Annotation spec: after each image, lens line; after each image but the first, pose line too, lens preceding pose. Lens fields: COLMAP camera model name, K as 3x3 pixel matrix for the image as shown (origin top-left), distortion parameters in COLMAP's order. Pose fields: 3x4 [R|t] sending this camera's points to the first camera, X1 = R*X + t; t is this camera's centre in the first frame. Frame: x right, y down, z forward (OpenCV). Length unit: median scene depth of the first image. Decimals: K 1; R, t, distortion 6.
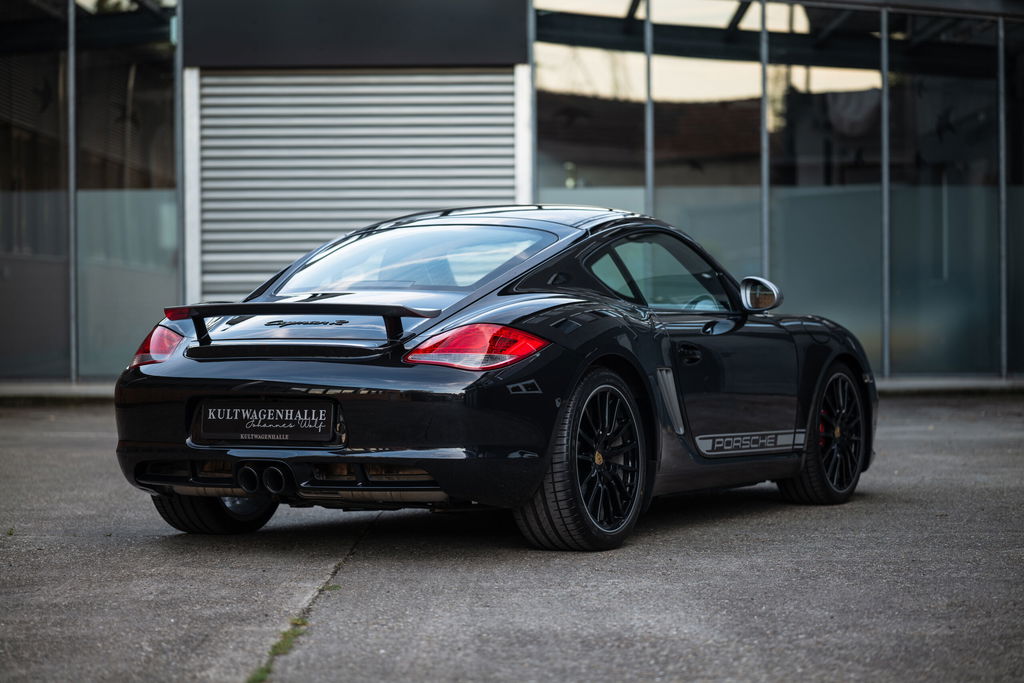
lens RADIAL K [[2570.5, 0, 512.8], [0, 2570.5, 341.2], [0, 0, 1]] dist [-0.100420, 0.000000]
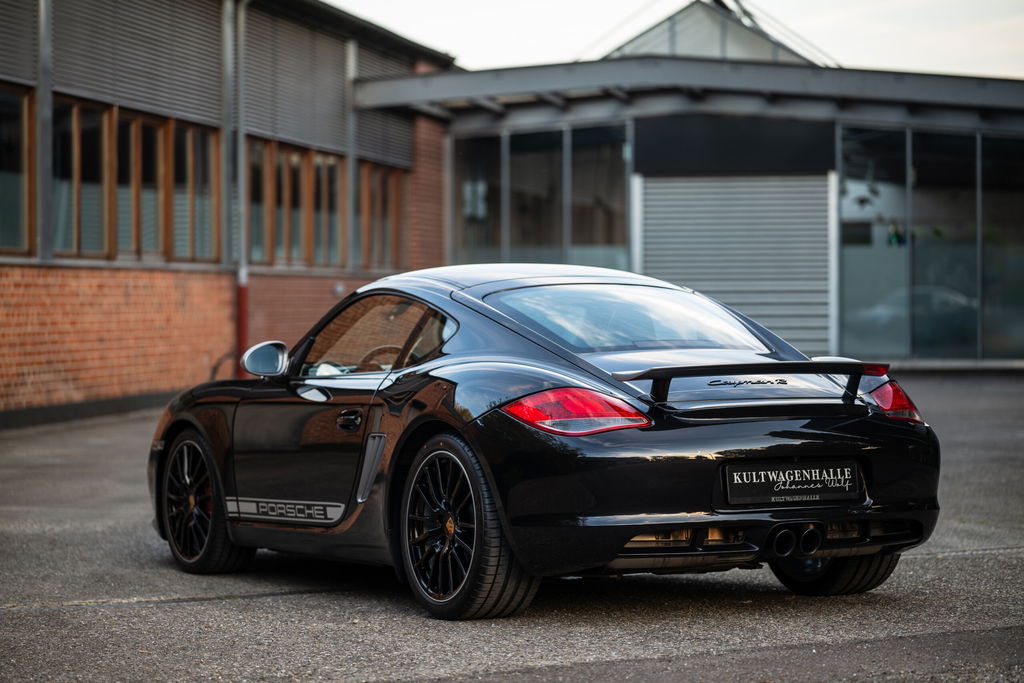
lens RADIAL K [[2570.5, 0, 448.2], [0, 2570.5, 364.8], [0, 0, 1]] dist [-0.100420, 0.000000]
pose [[0.589004, 0.001468, 0.808129, -0.962422], [0.015110, 0.999804, -0.012830, -0.003024], [-0.807989, 0.019768, 0.588866, 0.531159]]
